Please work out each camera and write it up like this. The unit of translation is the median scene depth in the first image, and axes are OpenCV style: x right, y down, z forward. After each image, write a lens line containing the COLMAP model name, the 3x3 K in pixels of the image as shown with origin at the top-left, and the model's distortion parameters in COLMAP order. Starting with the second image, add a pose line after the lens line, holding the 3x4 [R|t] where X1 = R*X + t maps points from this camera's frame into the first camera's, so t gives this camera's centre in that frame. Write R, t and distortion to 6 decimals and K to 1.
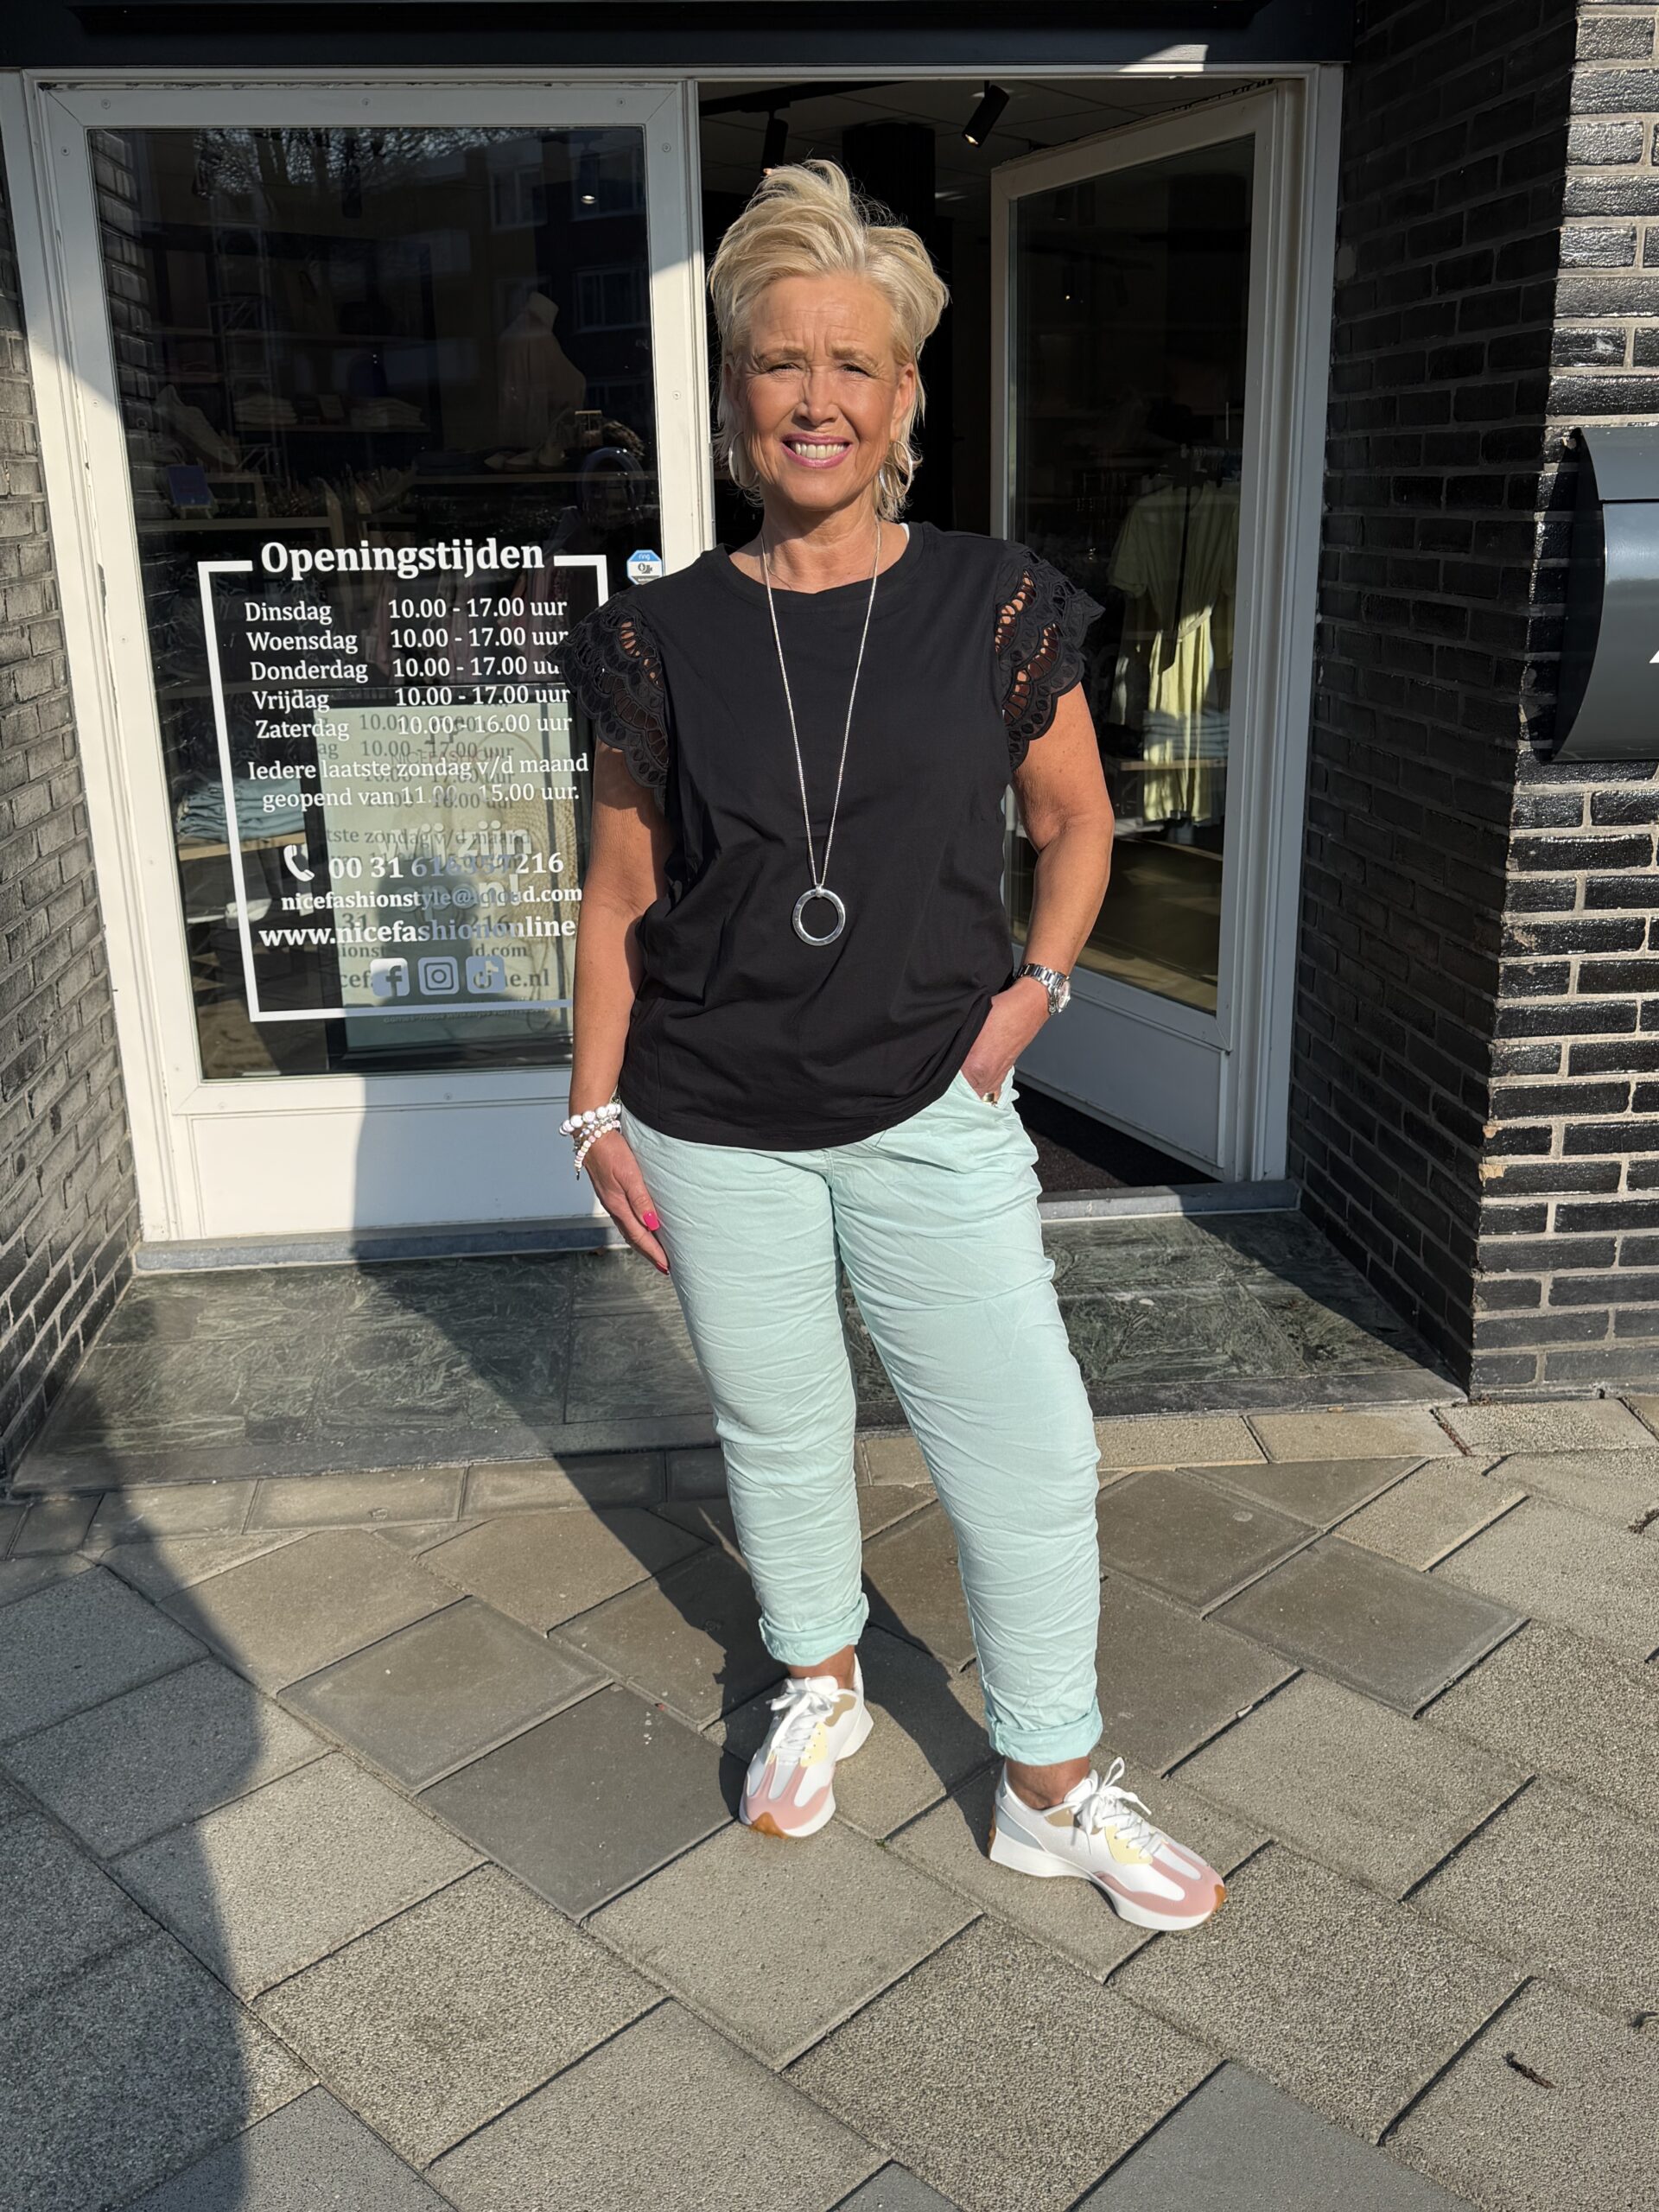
lens RADIAL K [[2007.5, 0, 829.5], [0, 2007.5, 1106.0], [0, 0, 1]] dist [0.198060, -0.485023]
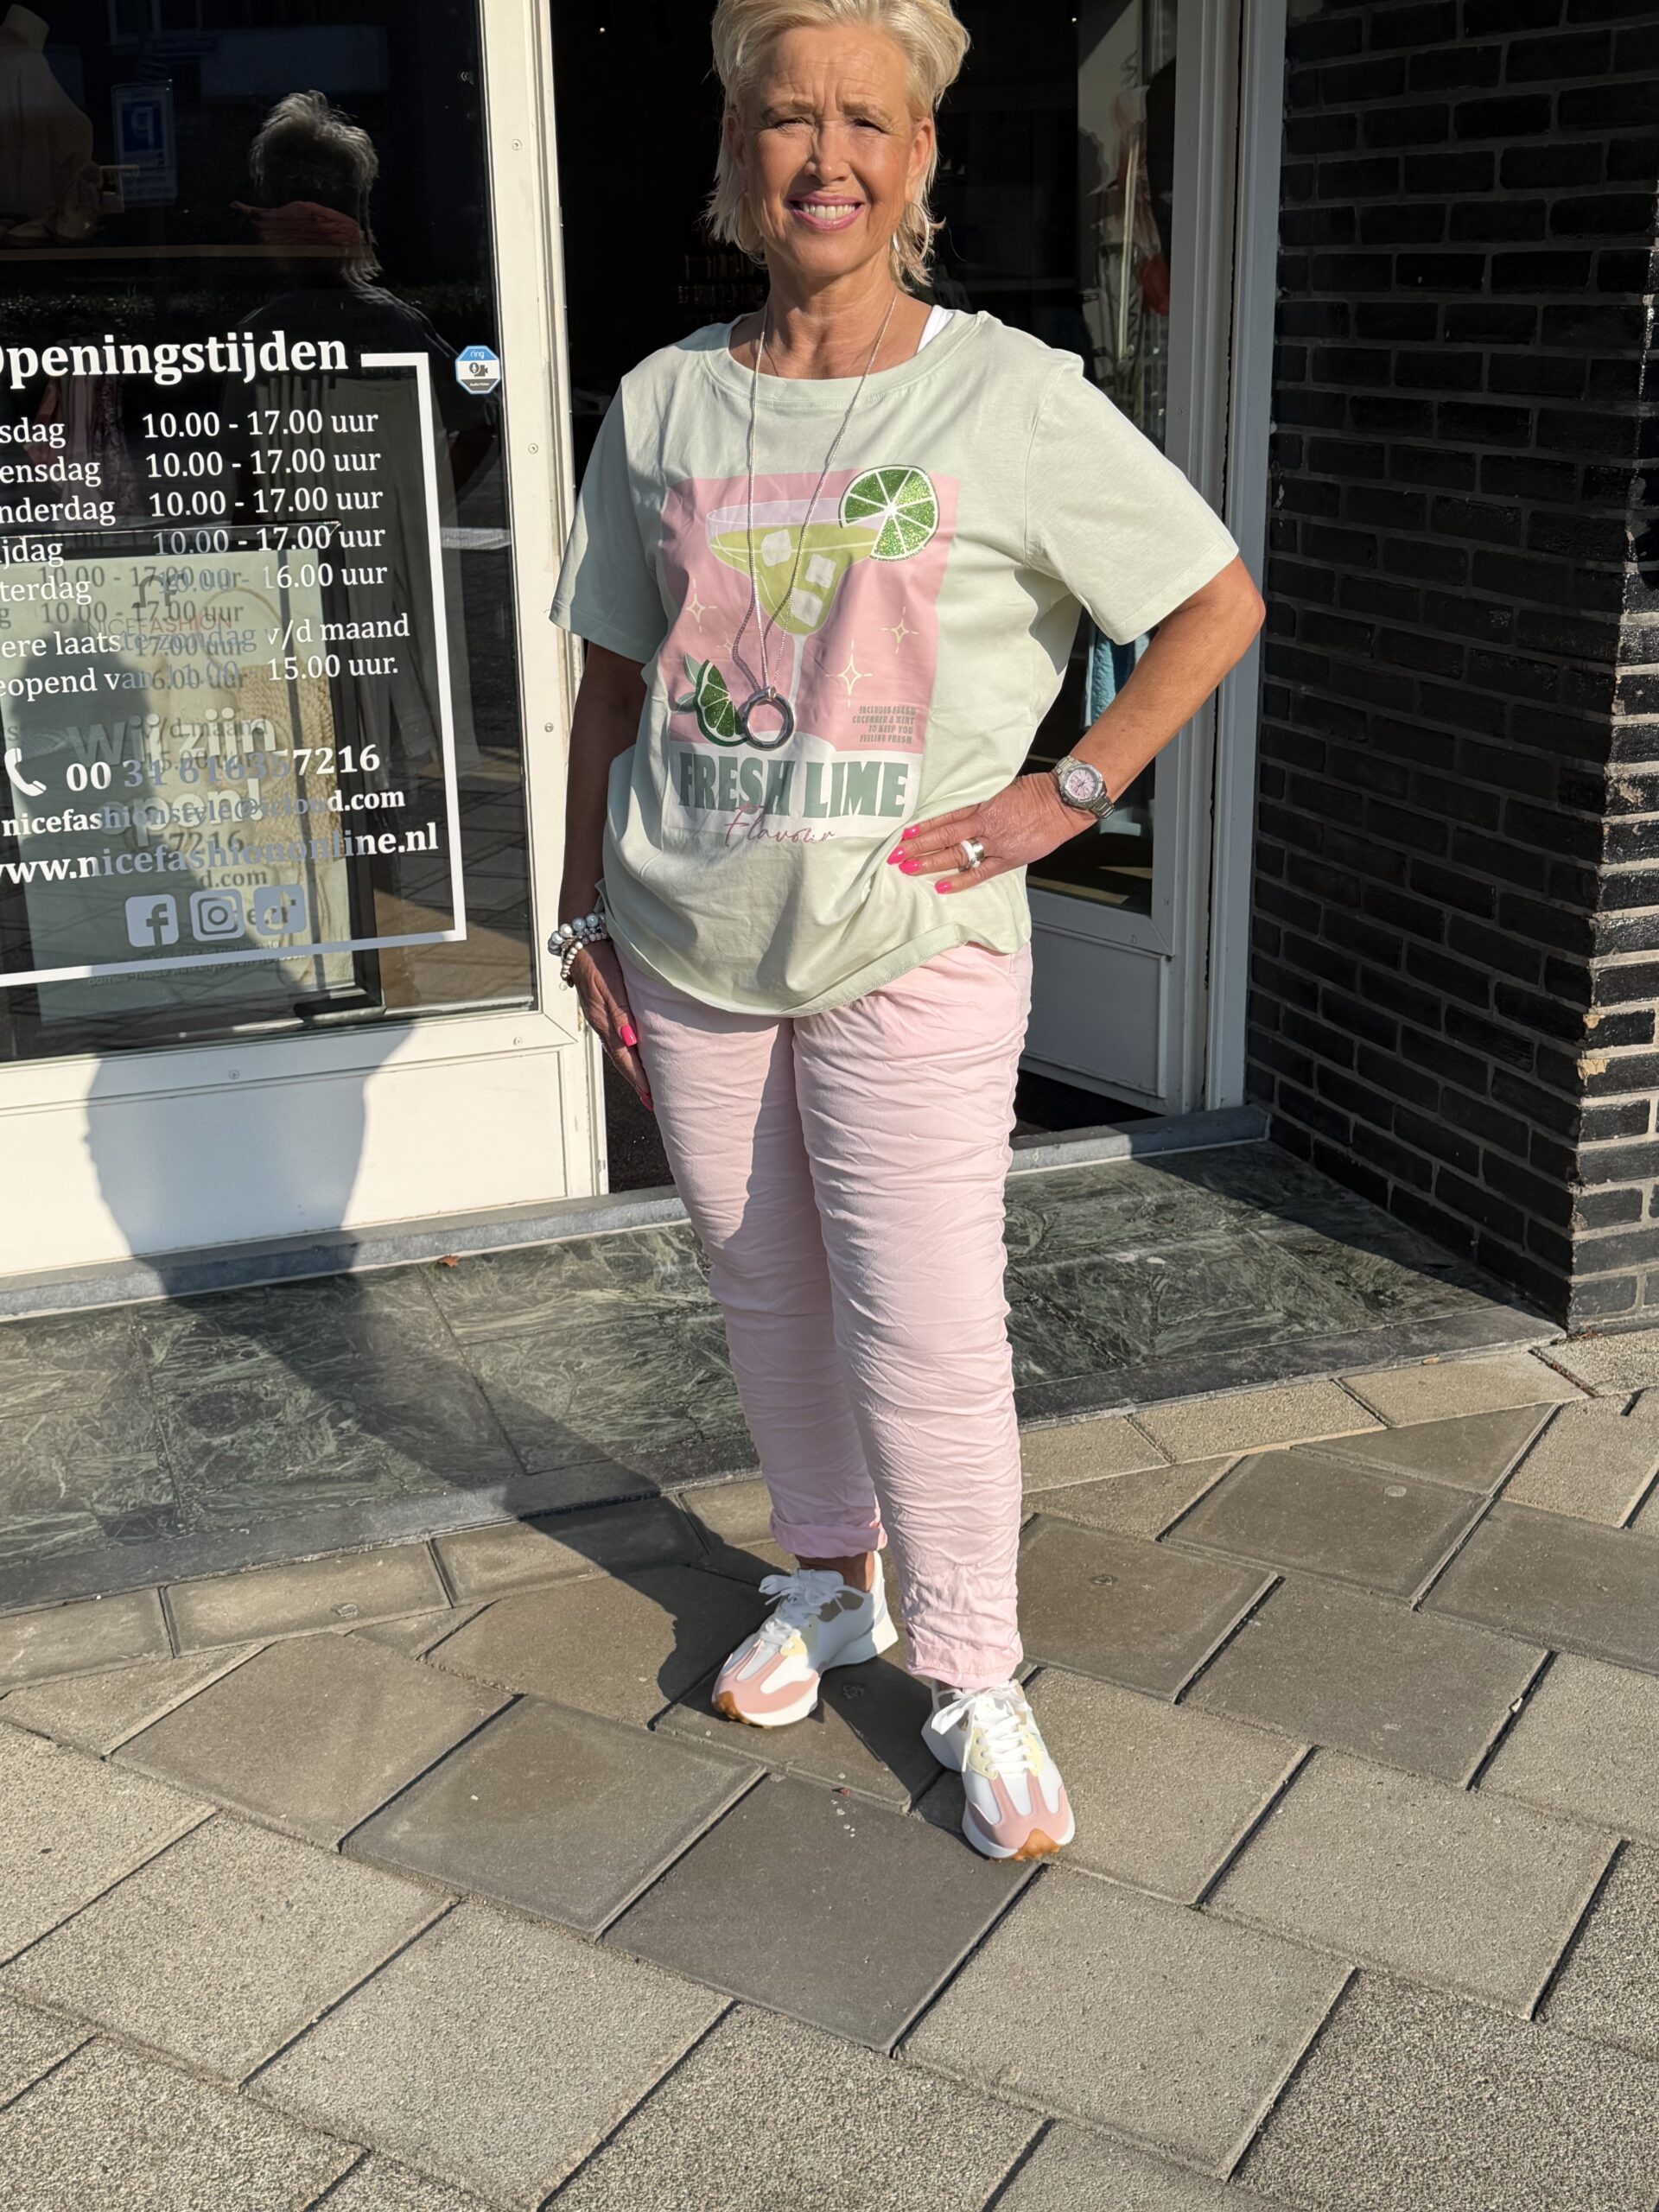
lens RADIAL K [[2574.1, 0, 823.8], [0, 2574.1, 1116.5], [0, 0, 1]] dist [0.181428, -0.405842]
pose [[0.969235, -0.073852, 0.234796, -0.243351], [0.069972, 0.997240, 0.024825, 0.002774], [-0.235981, -0.007632, 0.971728, 0.006011]]
